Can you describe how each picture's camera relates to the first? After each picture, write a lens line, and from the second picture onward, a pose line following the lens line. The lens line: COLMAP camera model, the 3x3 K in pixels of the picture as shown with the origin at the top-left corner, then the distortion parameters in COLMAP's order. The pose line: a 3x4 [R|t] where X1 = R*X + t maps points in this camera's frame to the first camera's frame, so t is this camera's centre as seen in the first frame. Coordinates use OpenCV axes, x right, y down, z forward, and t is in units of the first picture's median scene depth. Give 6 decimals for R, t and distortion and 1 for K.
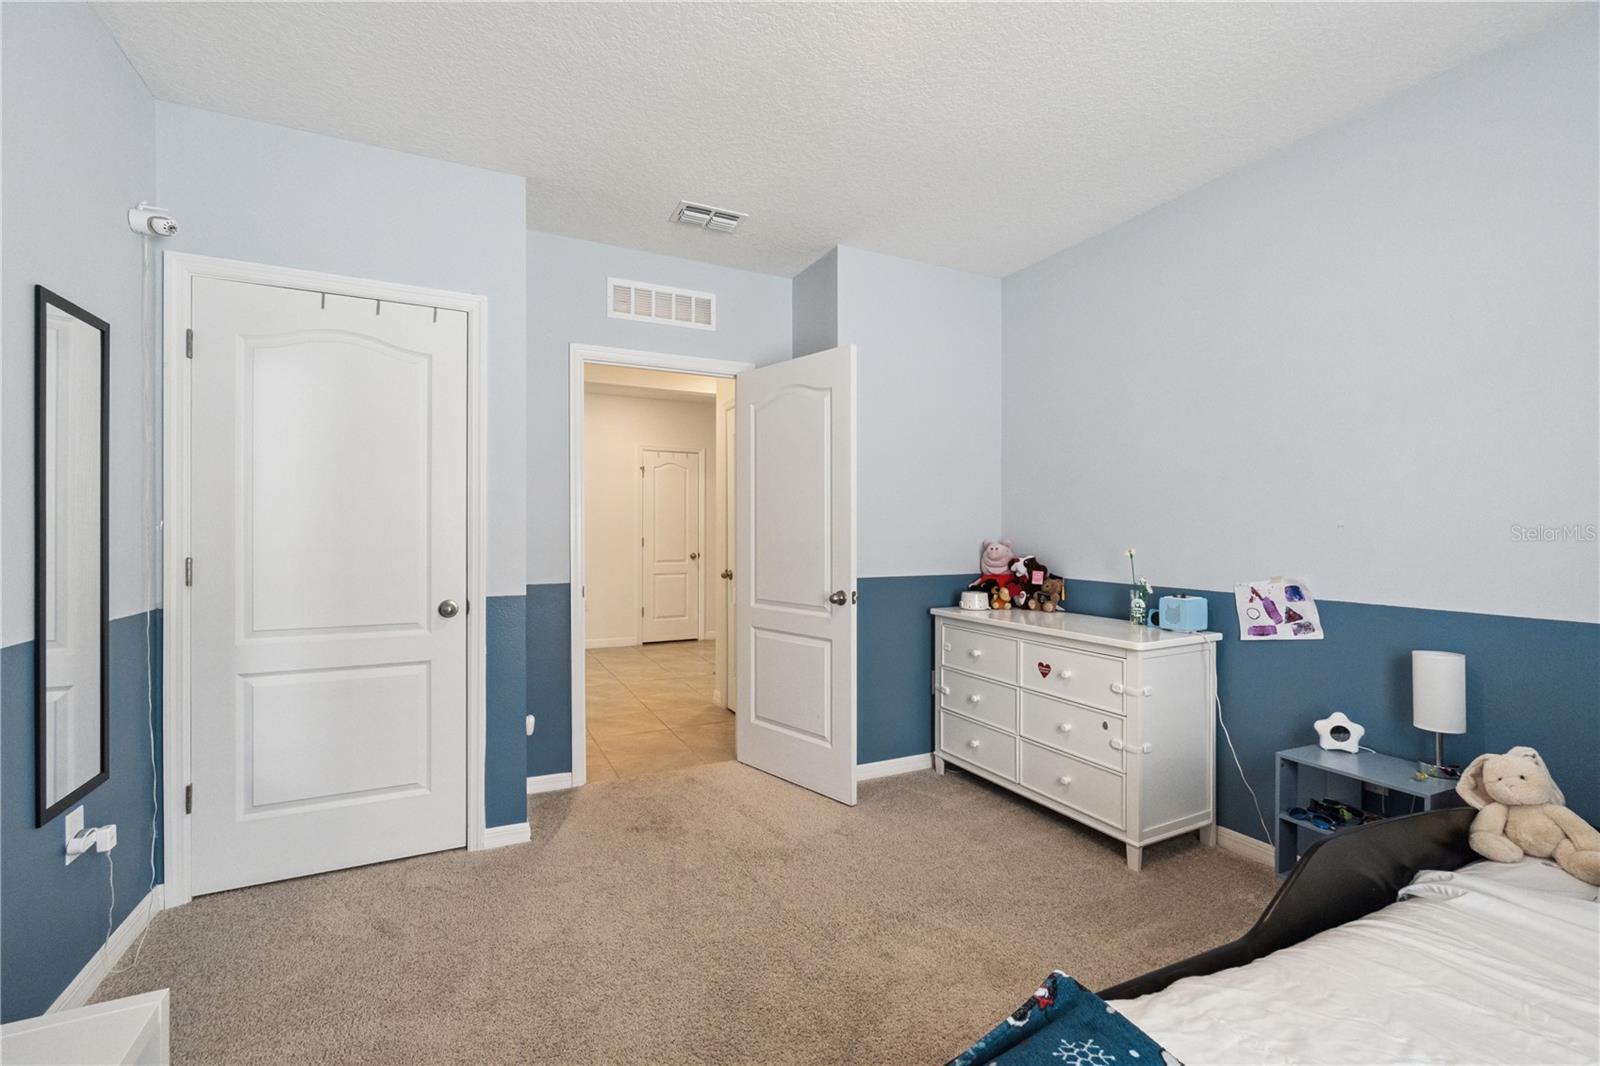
lens RADIAL K [[699.5, 0, 802.6], [0, 699.5, 530.9], [0, 0, 1]] dist [-0.004336, -0.000836]
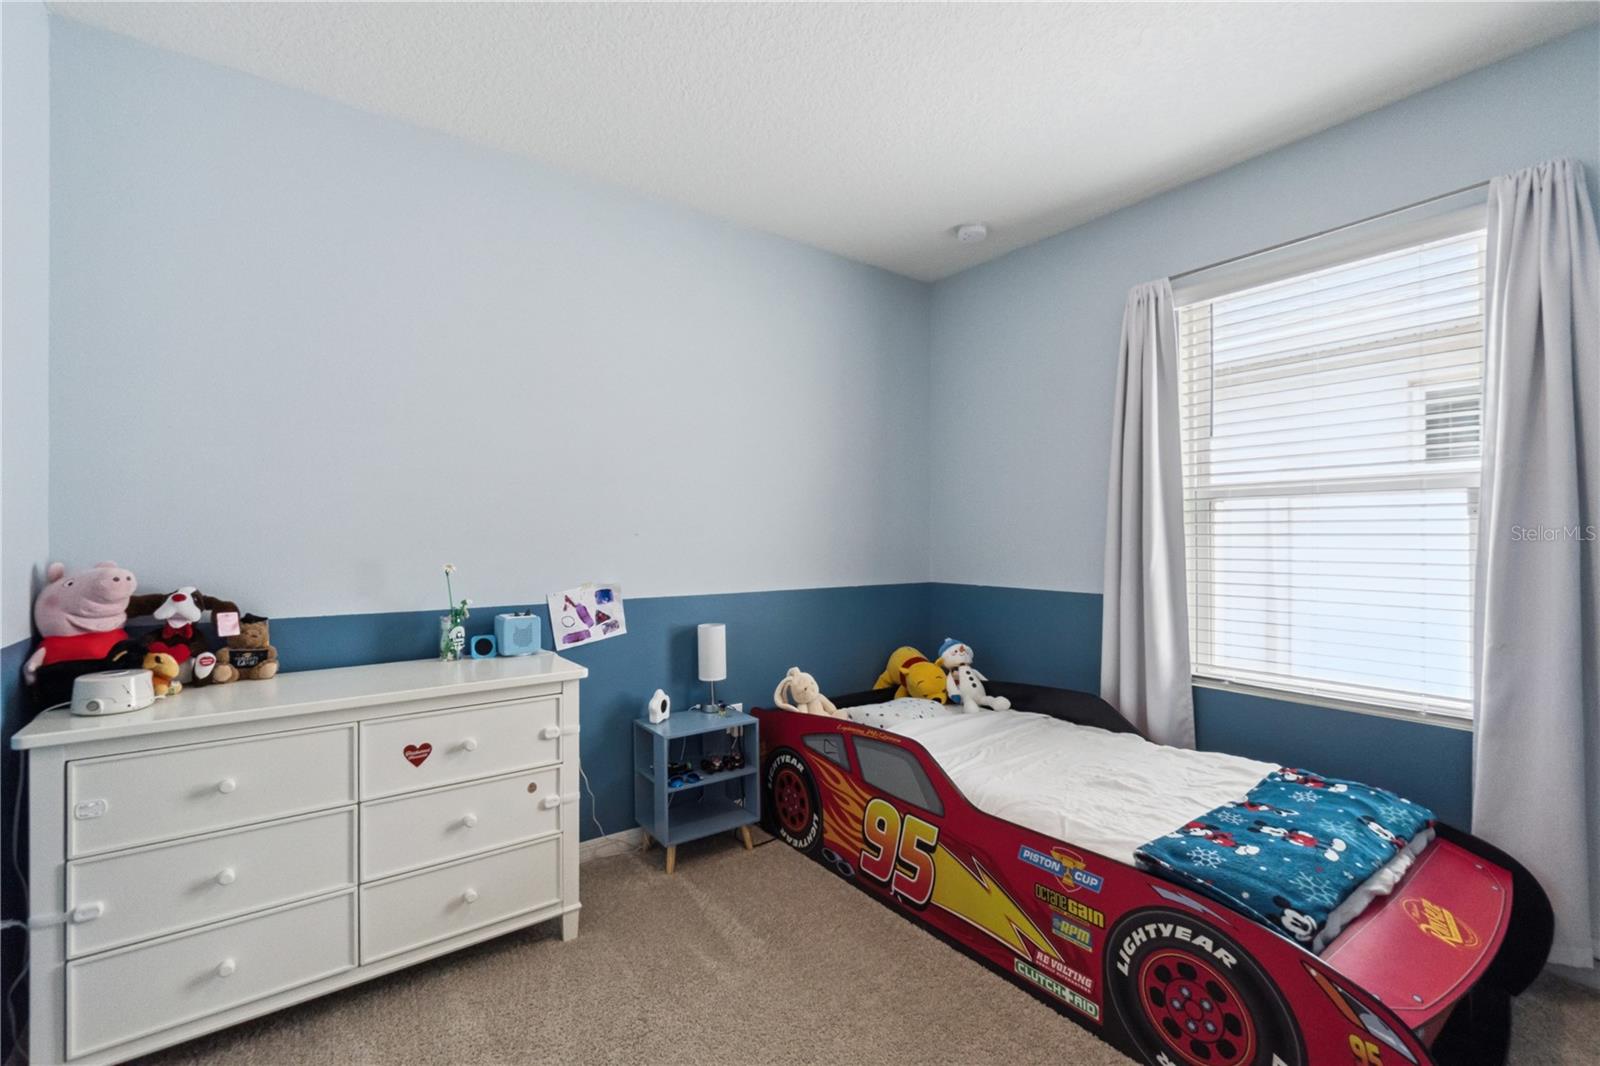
lens RADIAL K [[699.5, 0, 800.5], [0, 699.5, 535.2], [0, 0, 1]] dist [-0.004336, -0.000836]
pose [[-0.186166, 0.003354, 0.982513, -0.394283], [0.006184, 0.999978, -0.002242, -0.000630], [-0.982499, 0.005659, -0.186183, 0.849590]]
